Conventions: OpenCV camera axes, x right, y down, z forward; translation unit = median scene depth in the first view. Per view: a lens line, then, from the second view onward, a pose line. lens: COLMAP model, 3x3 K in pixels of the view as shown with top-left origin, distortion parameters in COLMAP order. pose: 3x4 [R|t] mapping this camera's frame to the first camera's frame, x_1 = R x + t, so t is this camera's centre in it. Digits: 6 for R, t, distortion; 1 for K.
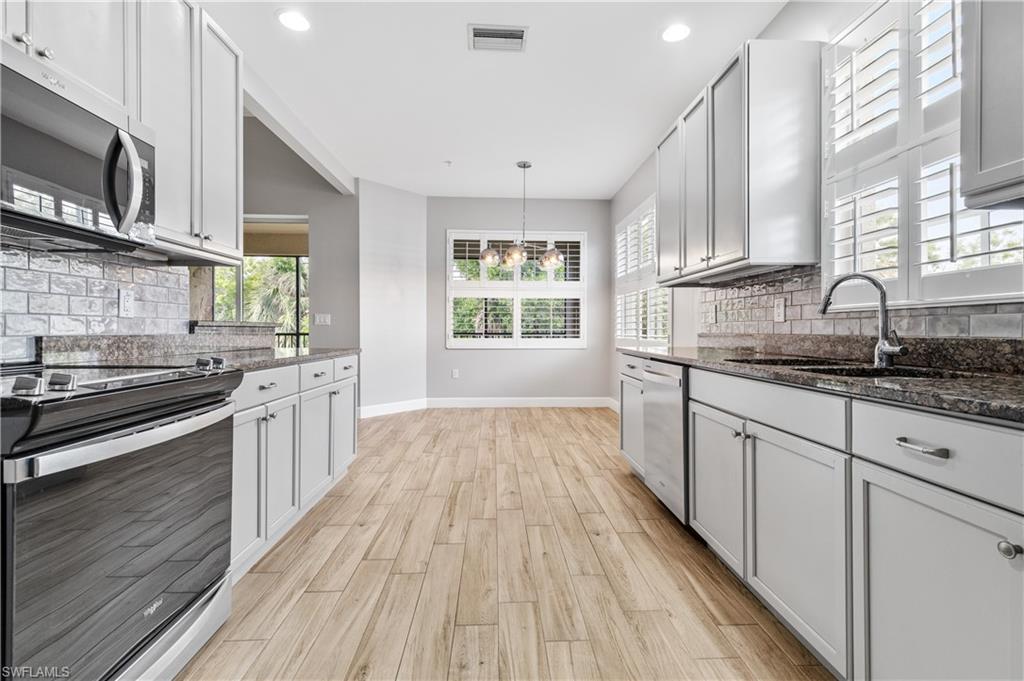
lens RADIAL K [[459.8, 0, 514.5], [0, 459.8, 332.8], [0, 0, 1]] dist [0.005546, -0.001165]
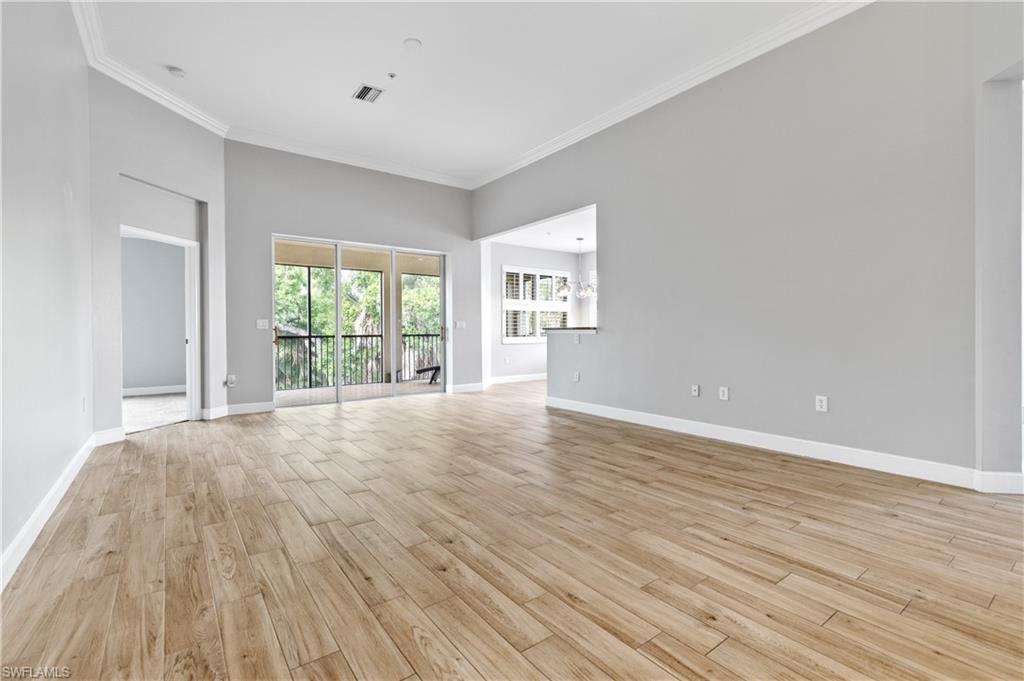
lens RADIAL K [[459.8, 0, 510.1], [0, 459.8, 332.5], [0, 0, 1]] dist [0.005546, -0.001165]
pose [[0.832206, -0.004609, 0.554448, -3.121090], [0.012190, 0.999876, -0.009985, 0.044529], [-0.554333, 0.015069, 0.832159, -0.874555]]
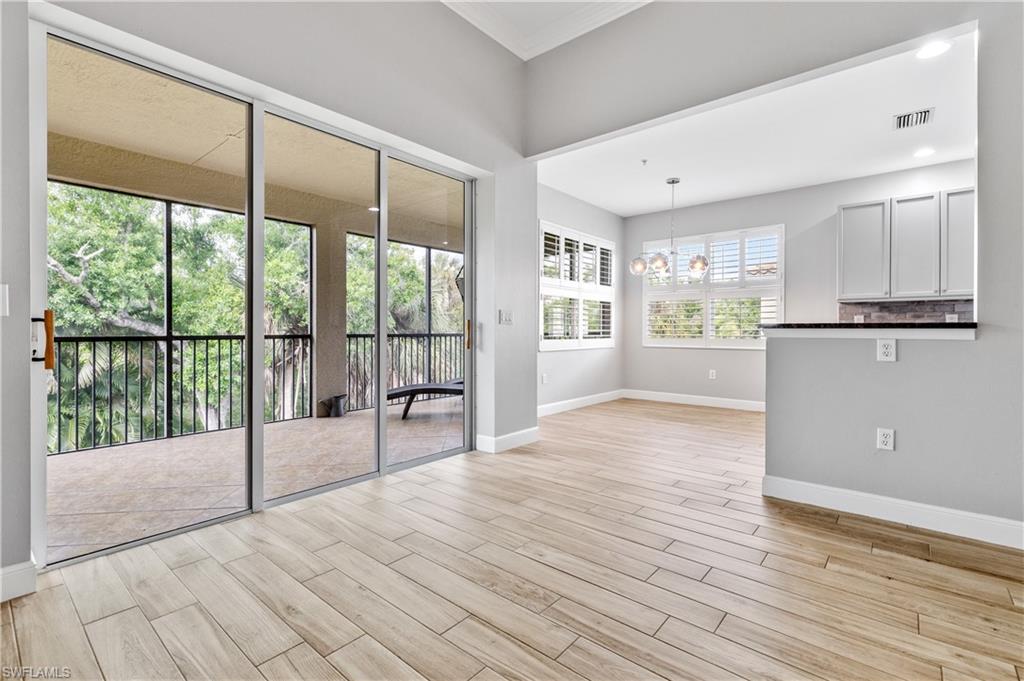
lens RADIAL K [[459.8, 0, 513.6], [0, 459.8, 333.1], [0, 0, 1]] dist [0.005546, -0.001165]
pose [[0.681388, -0.001315, 0.731921, -2.729694], [0.007021, 0.999964, -0.004739, 0.011145], [-0.731889, 0.008368, 0.681373, 1.364289]]
